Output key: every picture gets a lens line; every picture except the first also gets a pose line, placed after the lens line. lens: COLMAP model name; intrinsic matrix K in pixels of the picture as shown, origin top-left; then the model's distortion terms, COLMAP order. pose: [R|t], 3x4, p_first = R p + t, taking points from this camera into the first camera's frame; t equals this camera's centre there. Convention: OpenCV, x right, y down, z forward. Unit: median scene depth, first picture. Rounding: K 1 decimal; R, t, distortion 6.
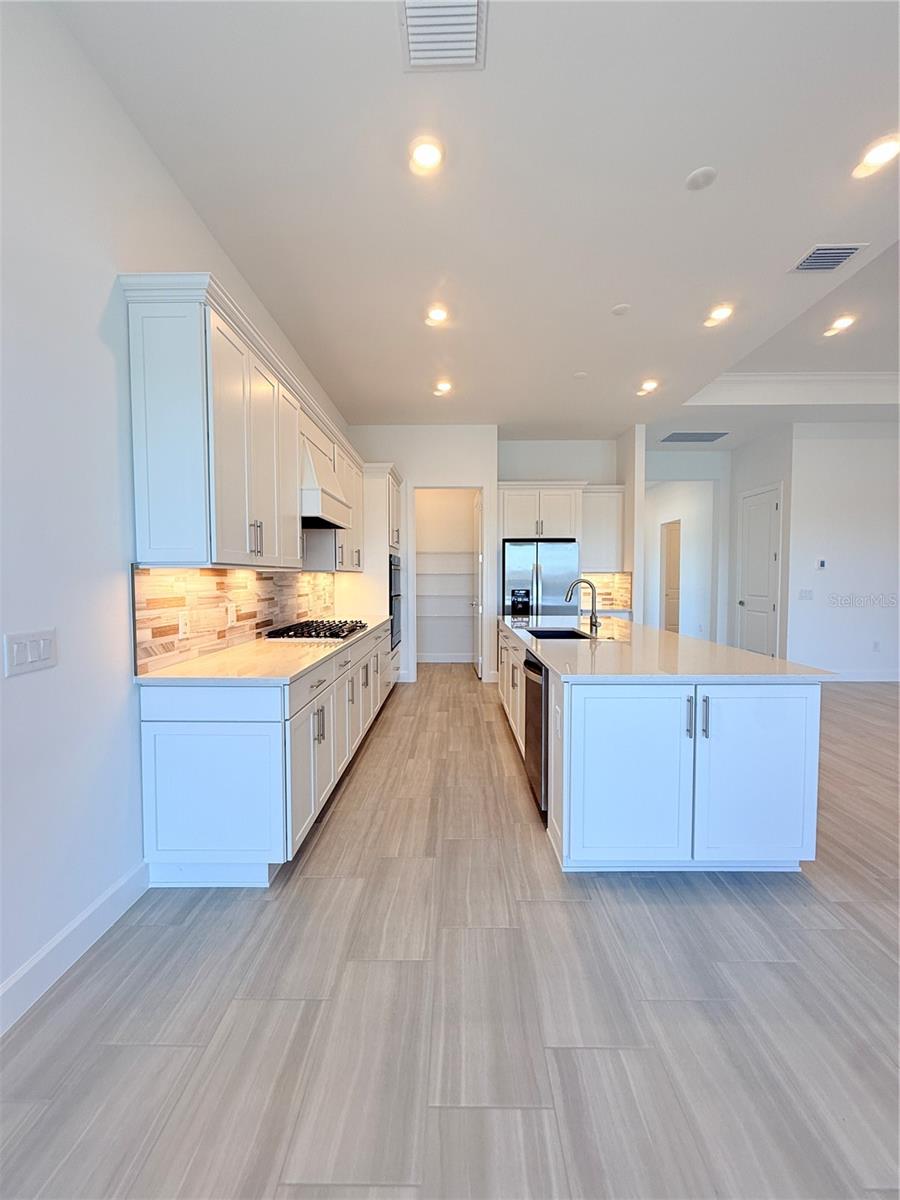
lens RADIAL K [[479.8, 0, 451.6], [0, 479.8, 598.8], [0, 0, 1]] dist [-0.000793, 0.000368]
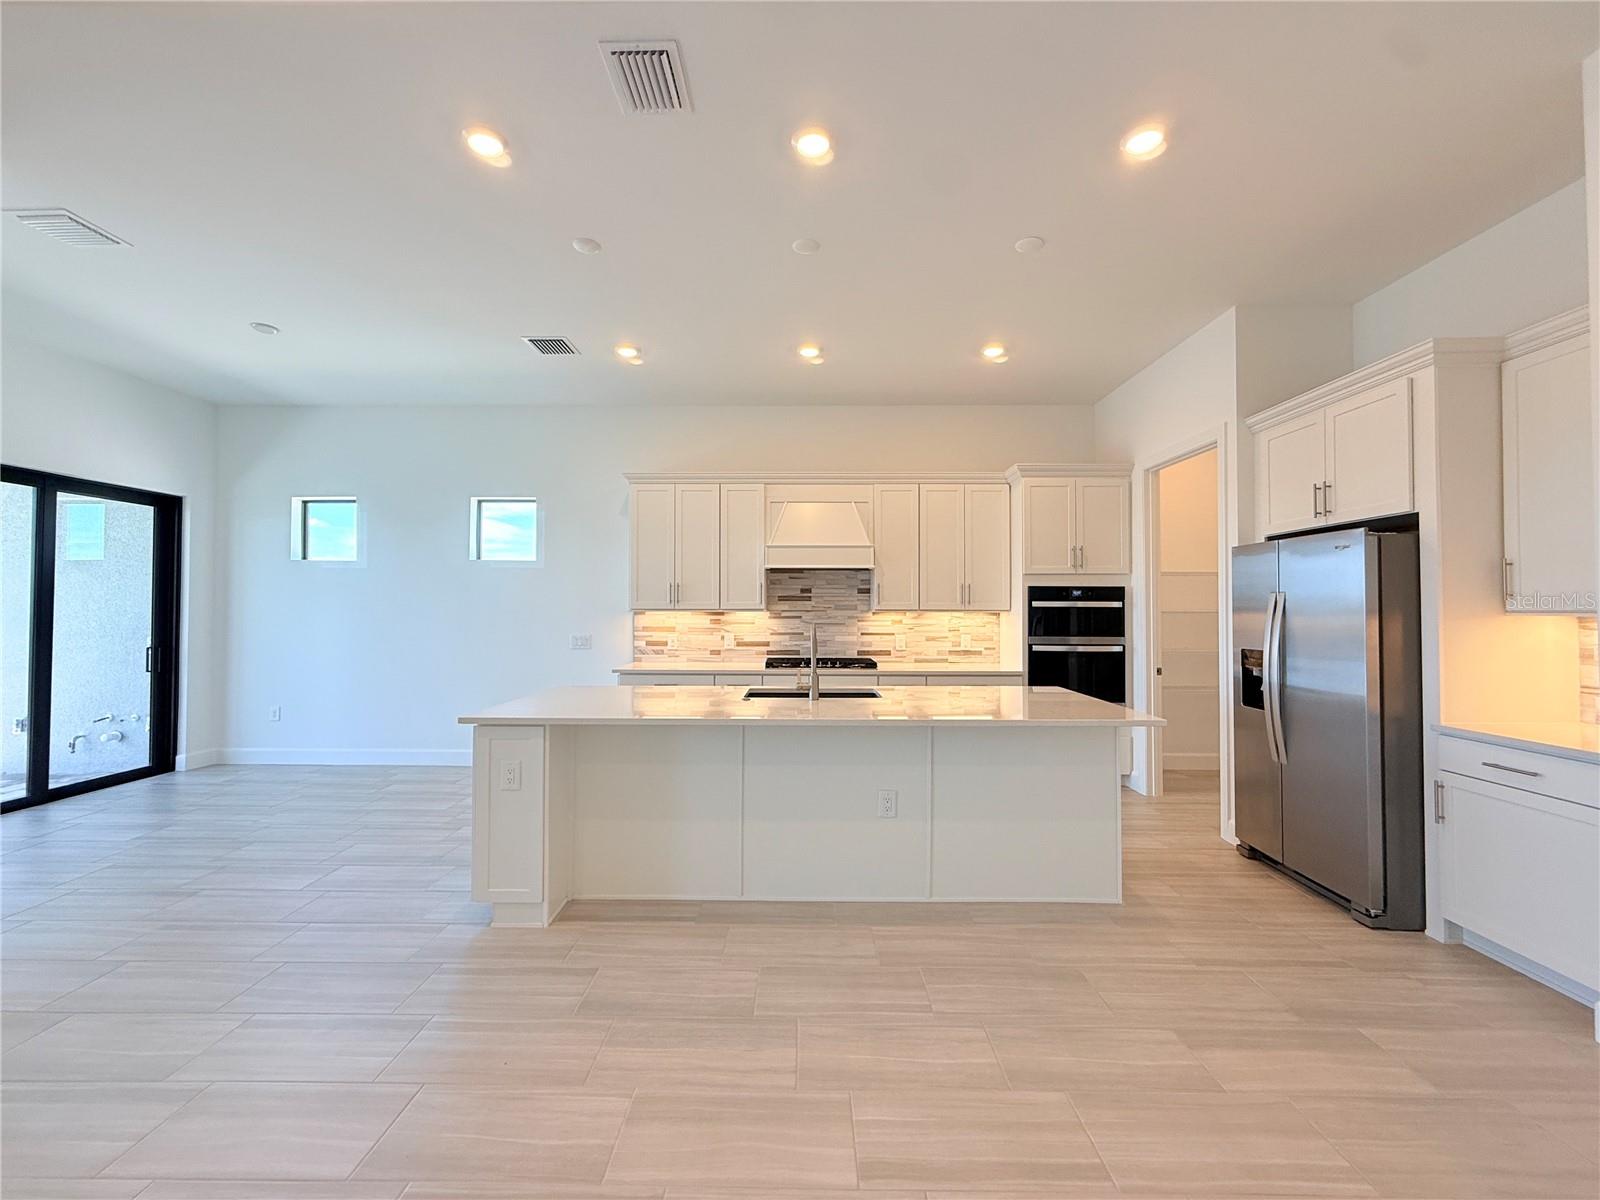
lens RADIAL K [[639.7, 0, 797.3], [0, 639.7, 598.1], [0, 0, 1]] dist [-0.000793, 0.000368]
pose [[0.000695, -0.016911, -0.999857, 1.310817], [-0.046098, 0.998794, -0.016925, -0.065159], [0.998937, 0.046103, -0.000086, 1.021064]]
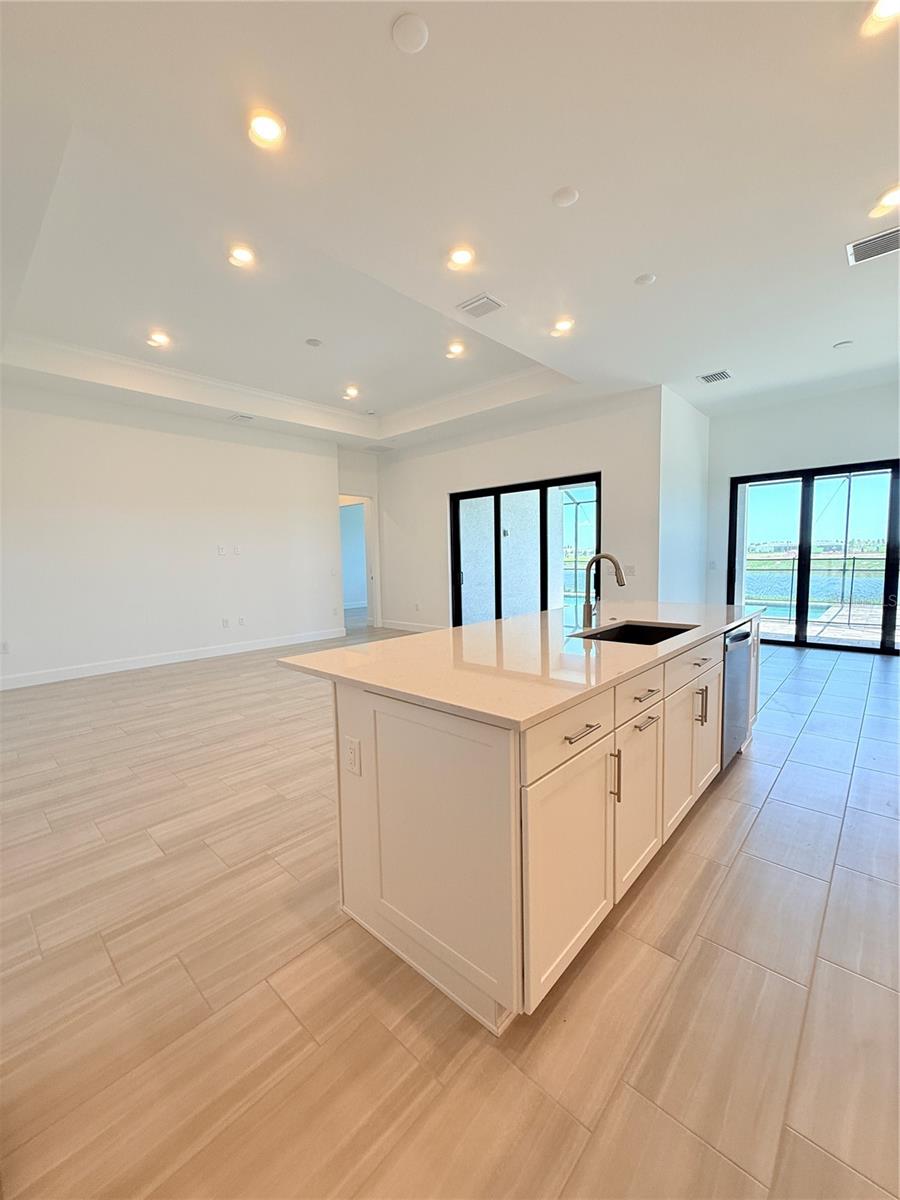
lens RADIAL K [[479.8, 0, 451.6], [0, 479.8, 598.8], [0, 0, 1]] dist [-0.000793, 0.000368]
pose [[-0.742924, -0.039124, 0.668232, -0.045842], [0.053042, 0.991710, 0.117034, -0.074052], [-0.667271, 0.122392, -0.734690, 1.772236]]
